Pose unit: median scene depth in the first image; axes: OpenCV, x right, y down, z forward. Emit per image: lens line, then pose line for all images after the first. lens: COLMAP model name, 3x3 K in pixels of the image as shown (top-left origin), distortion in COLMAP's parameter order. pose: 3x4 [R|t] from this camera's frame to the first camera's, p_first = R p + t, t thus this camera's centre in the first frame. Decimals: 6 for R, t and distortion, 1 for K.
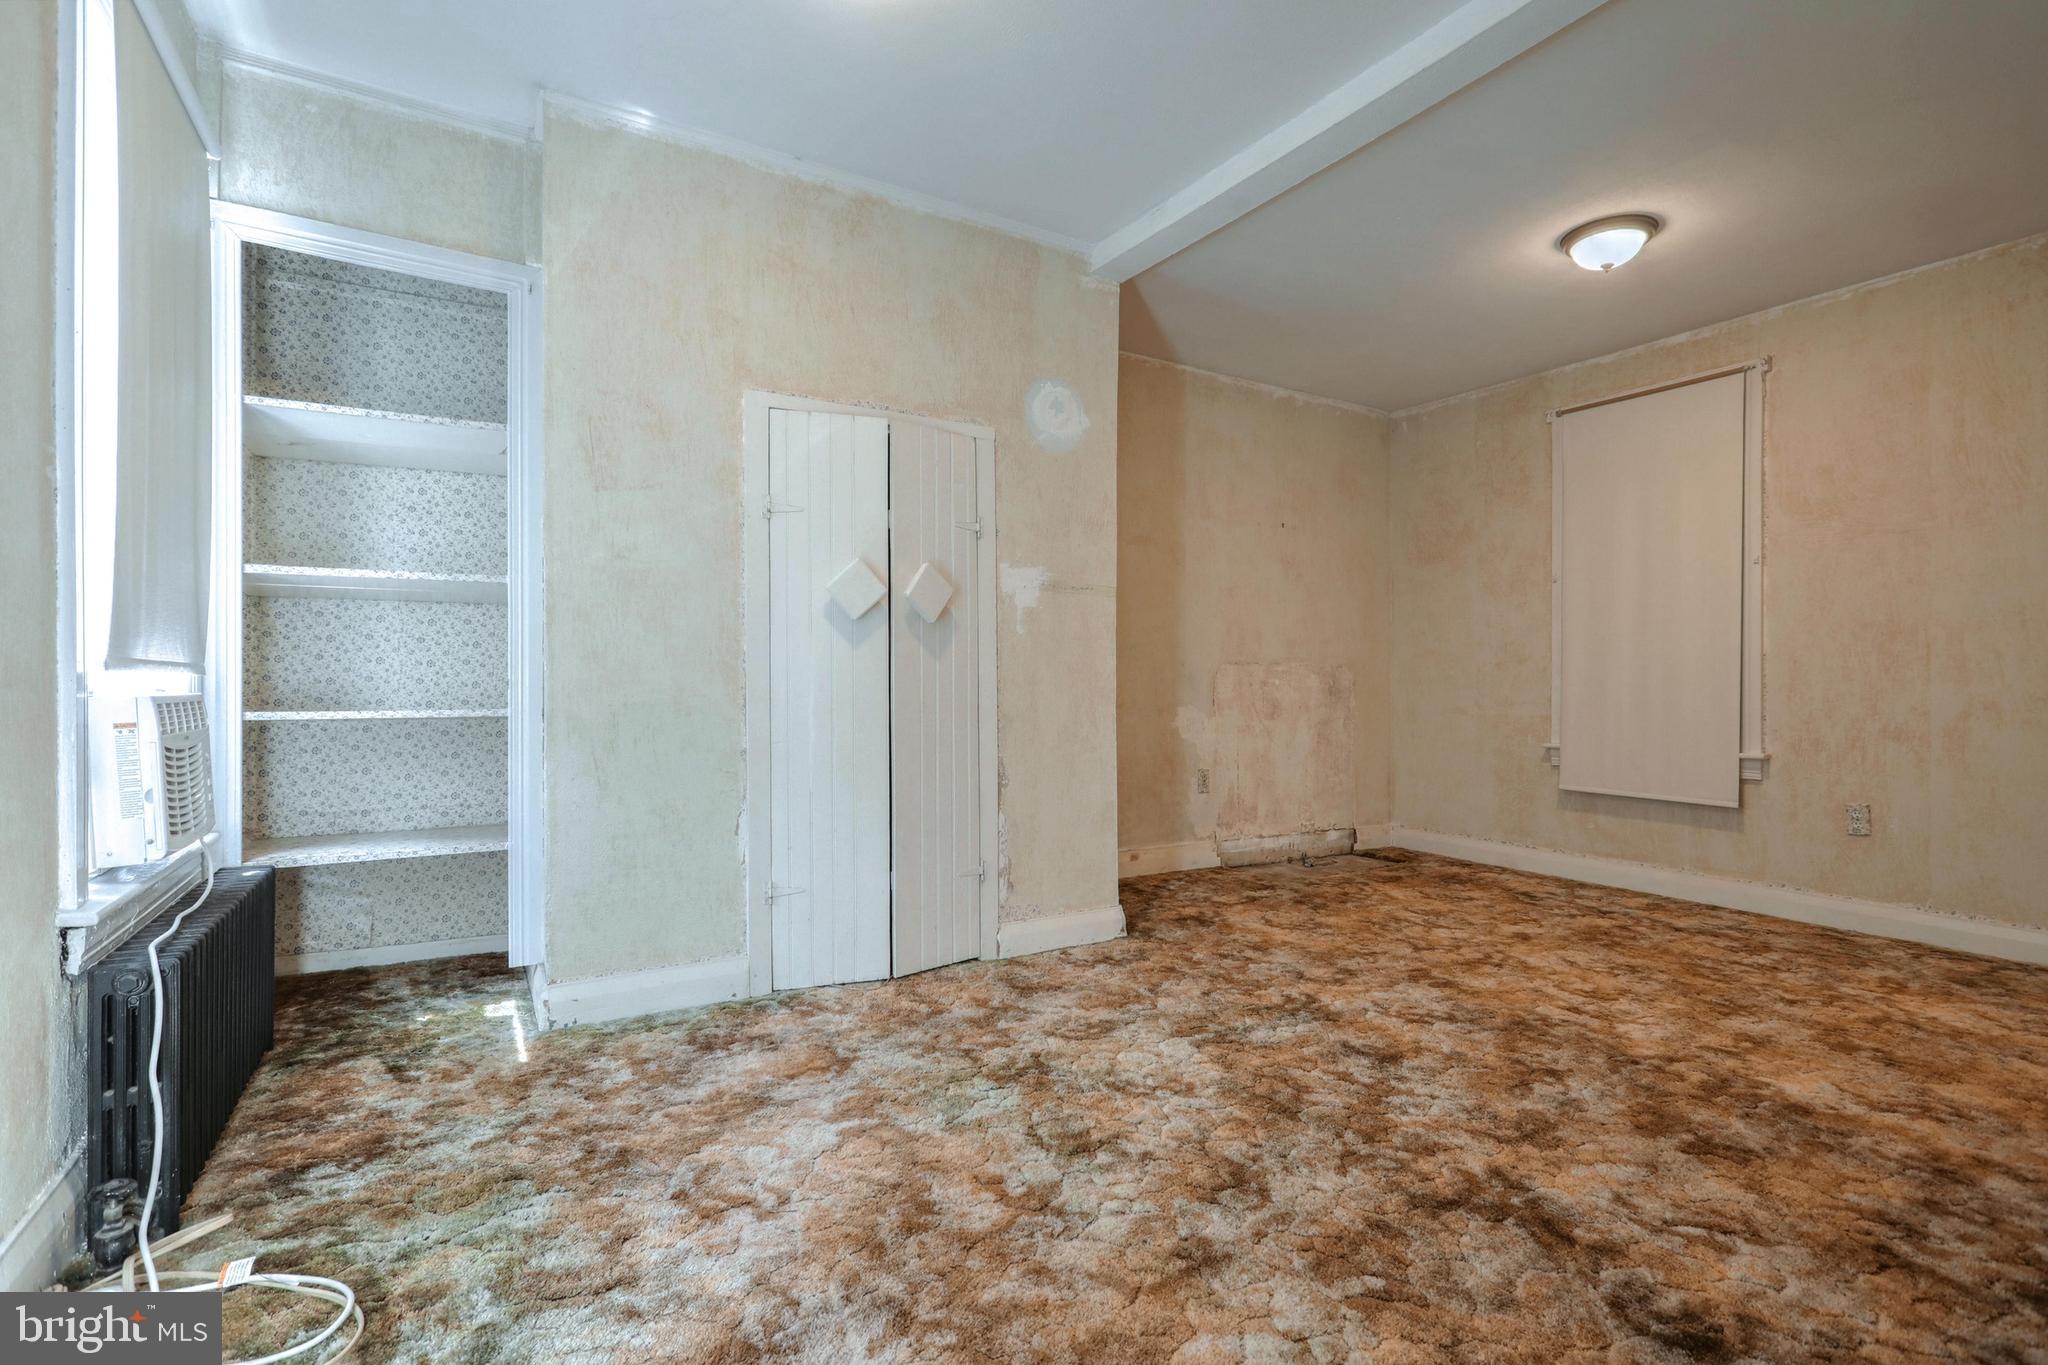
lens RADIAL K [[980.3, 0, 1024.8], [0, 980.3, 684.6], [0, 0, 1]] dist [0.002684, 0.001483]
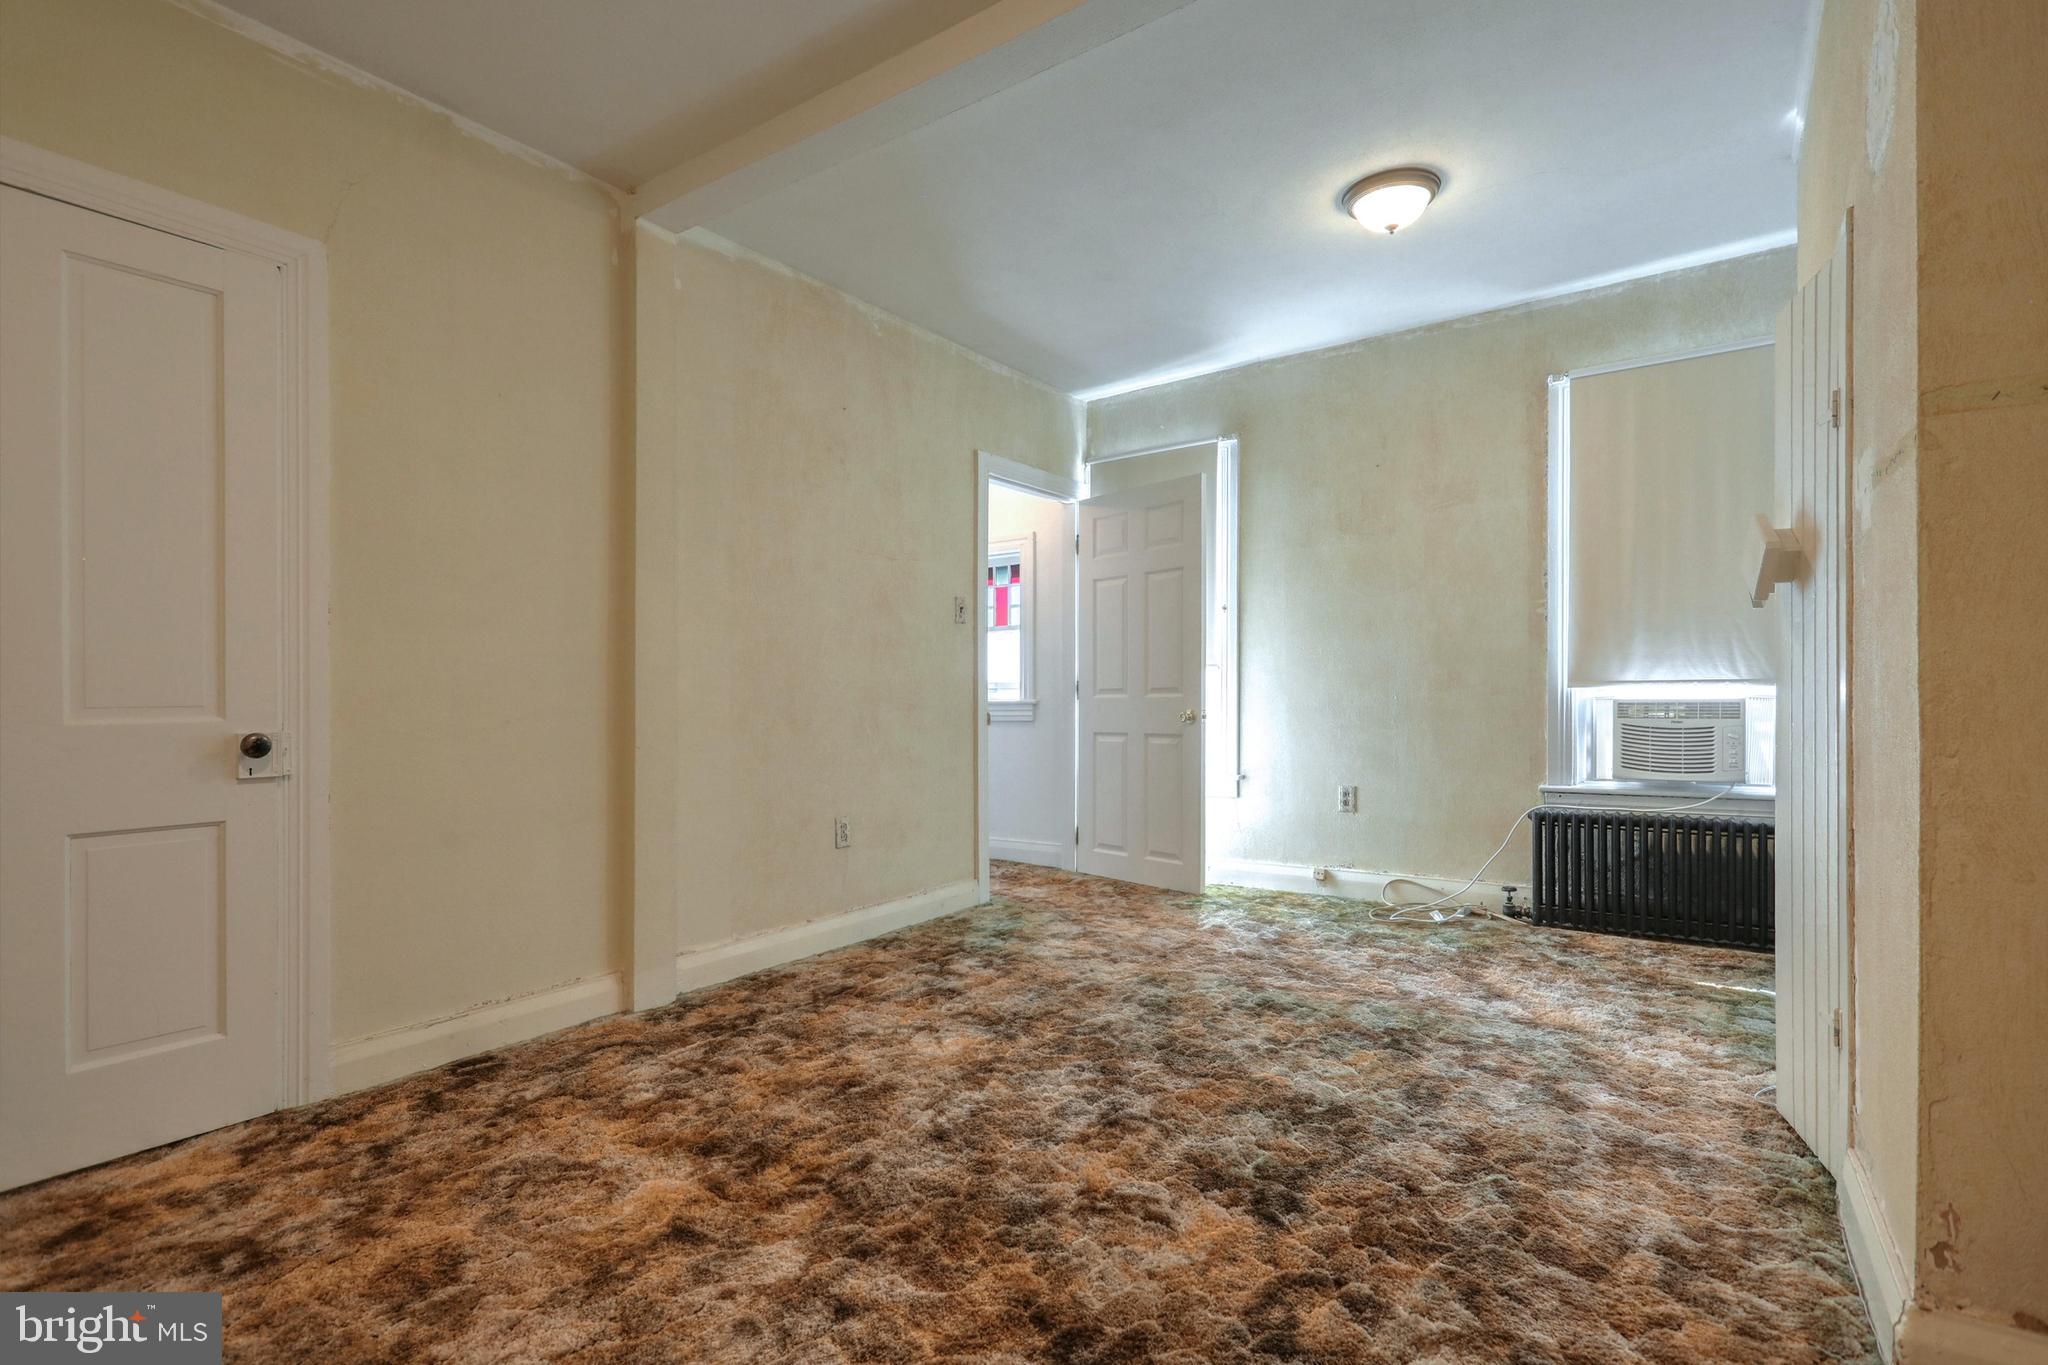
lens RADIAL K [[980.3, 0, 1026.7], [0, 980.3, 691.9], [0, 0, 1]] dist [0.002684, 0.001483]
pose [[-0.913912, 0.004855, -0.405883, 0.798838], [0.007110, 0.999967, -0.004047, 0.001358], [0.405850, -0.006584, -0.913916, 1.784105]]
